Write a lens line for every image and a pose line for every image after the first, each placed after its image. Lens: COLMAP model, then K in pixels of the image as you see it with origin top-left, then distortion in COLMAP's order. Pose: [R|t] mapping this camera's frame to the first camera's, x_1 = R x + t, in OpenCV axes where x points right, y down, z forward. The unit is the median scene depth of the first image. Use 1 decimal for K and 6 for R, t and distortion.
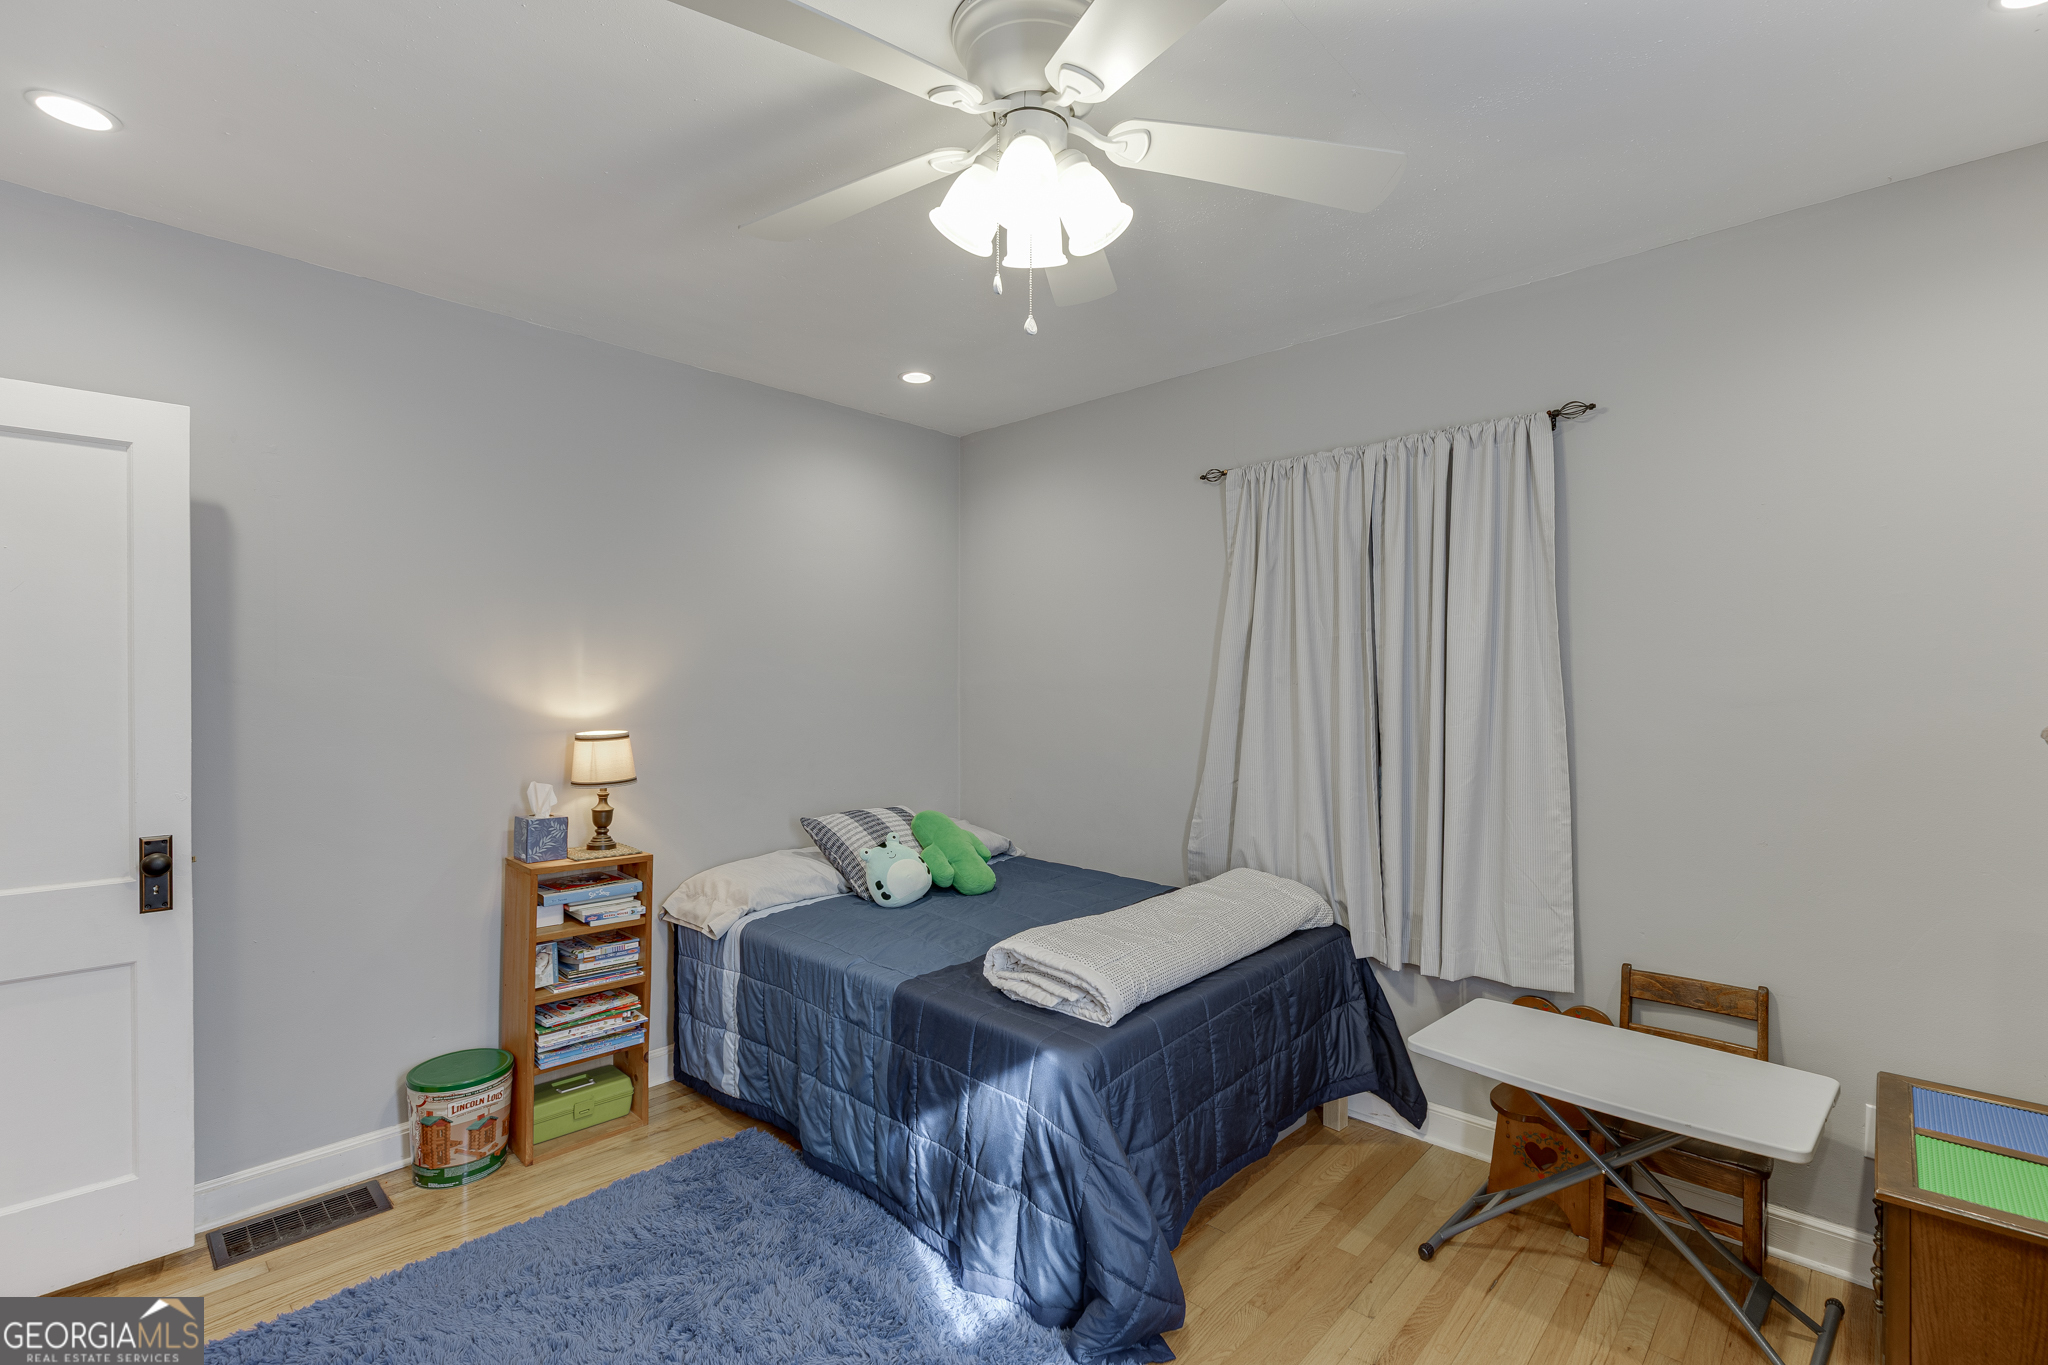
lens RADIAL K [[915.6, 0, 1028.4], [0, 915.6, 676.9], [0, 0, 1]] dist [0.012081, -0.003311]
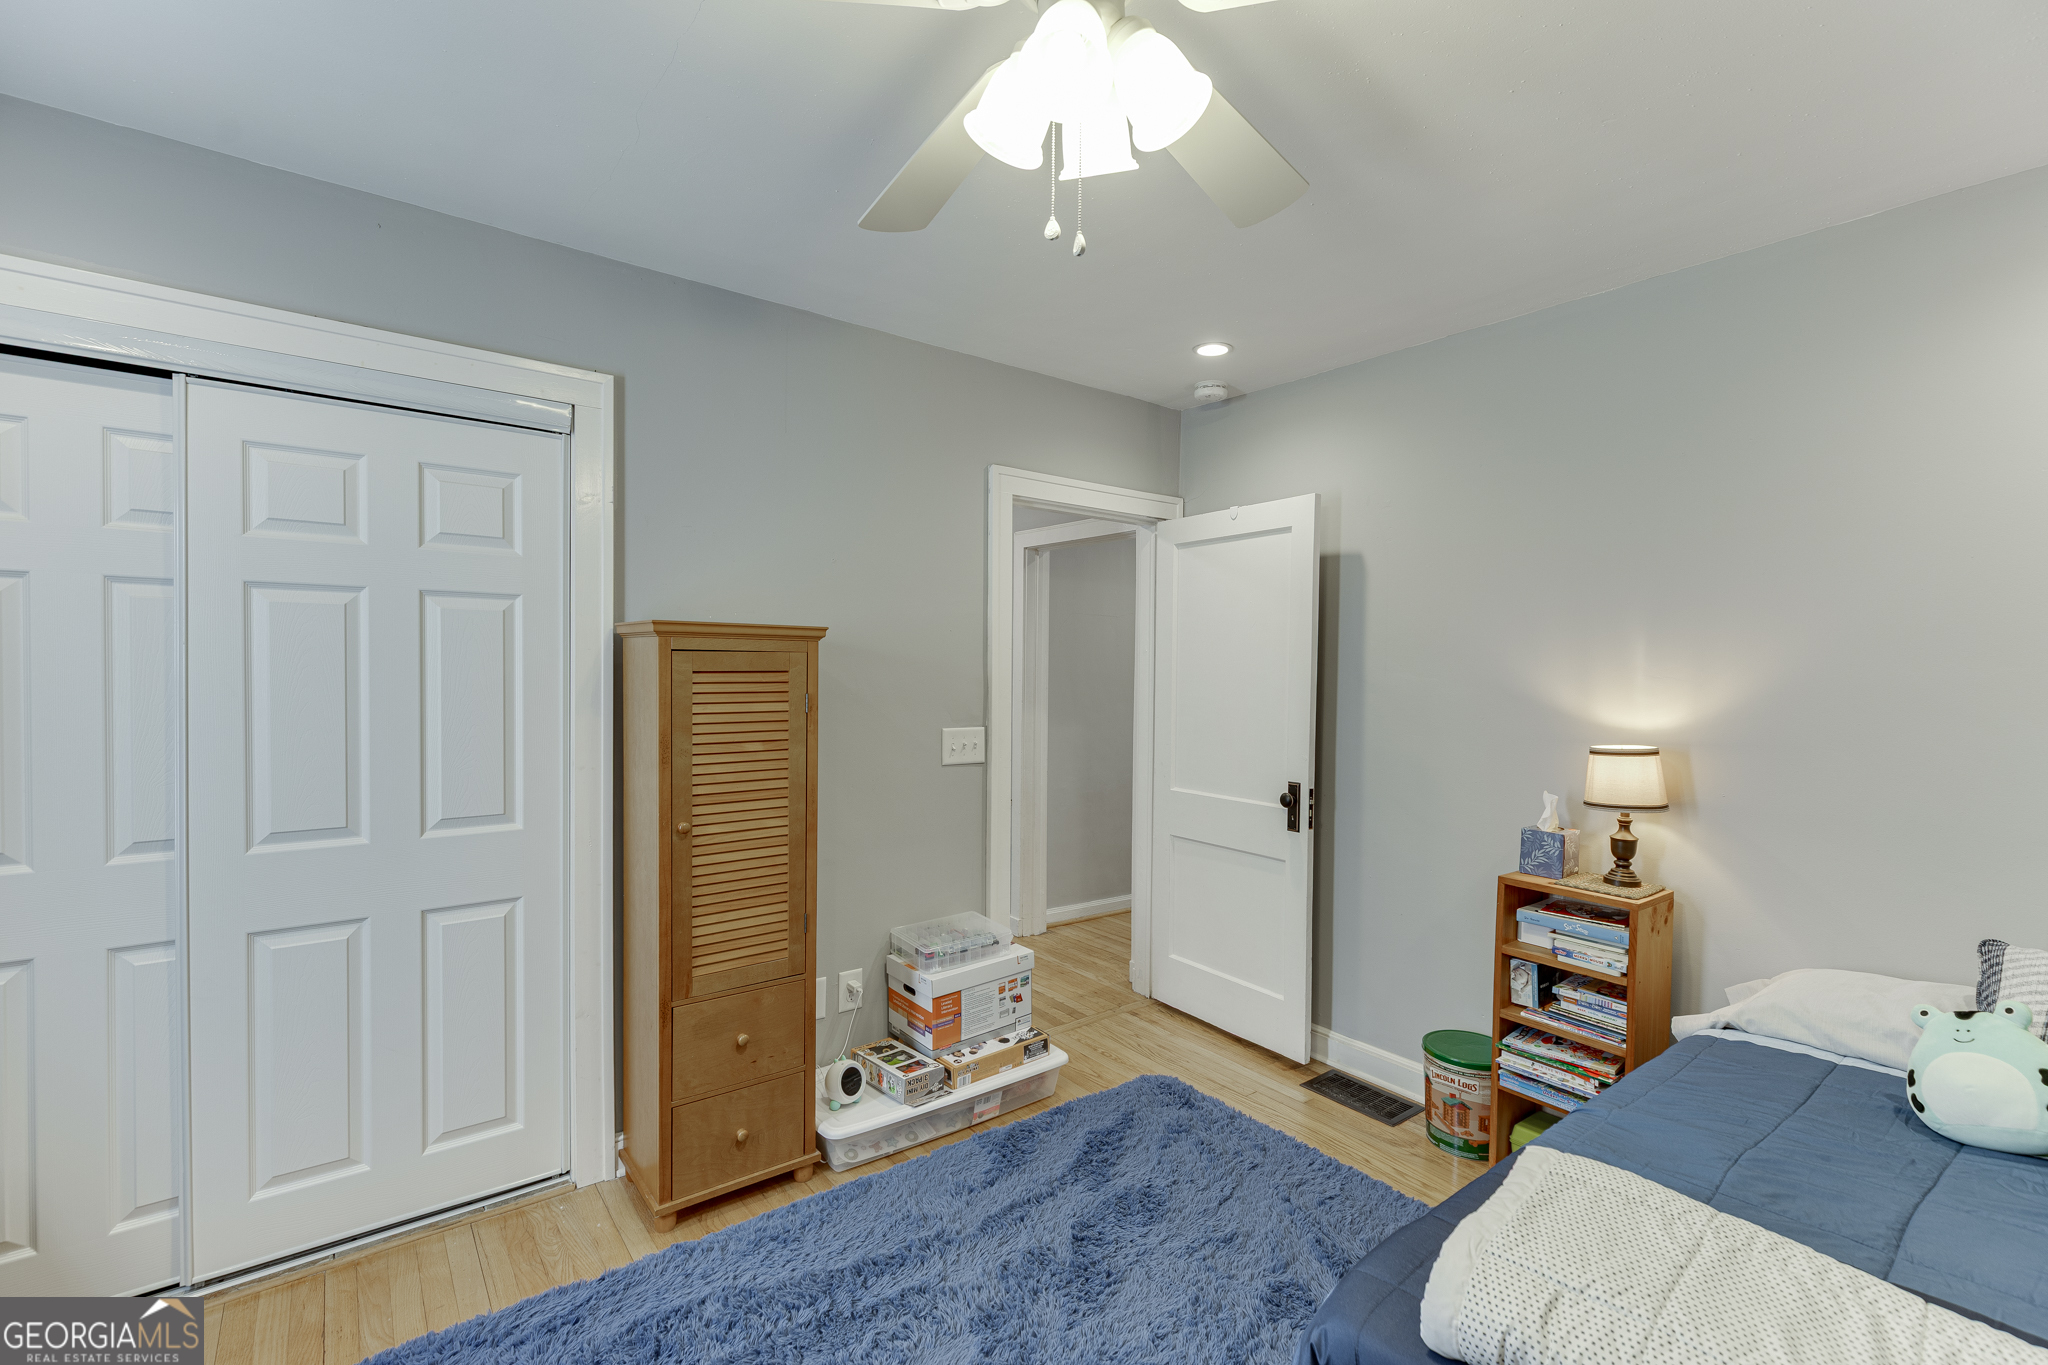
lens RADIAL K [[915.6, 0, 1030.6], [0, 915.6, 688.7], [0, 0, 1]] dist [0.012081, -0.003311]
pose [[-0.154940, 0.012775, -0.987841, 0.478512], [-0.008717, 0.999860, 0.014298, -0.000011], [0.987885, 0.010826, -0.154807, 0.629383]]
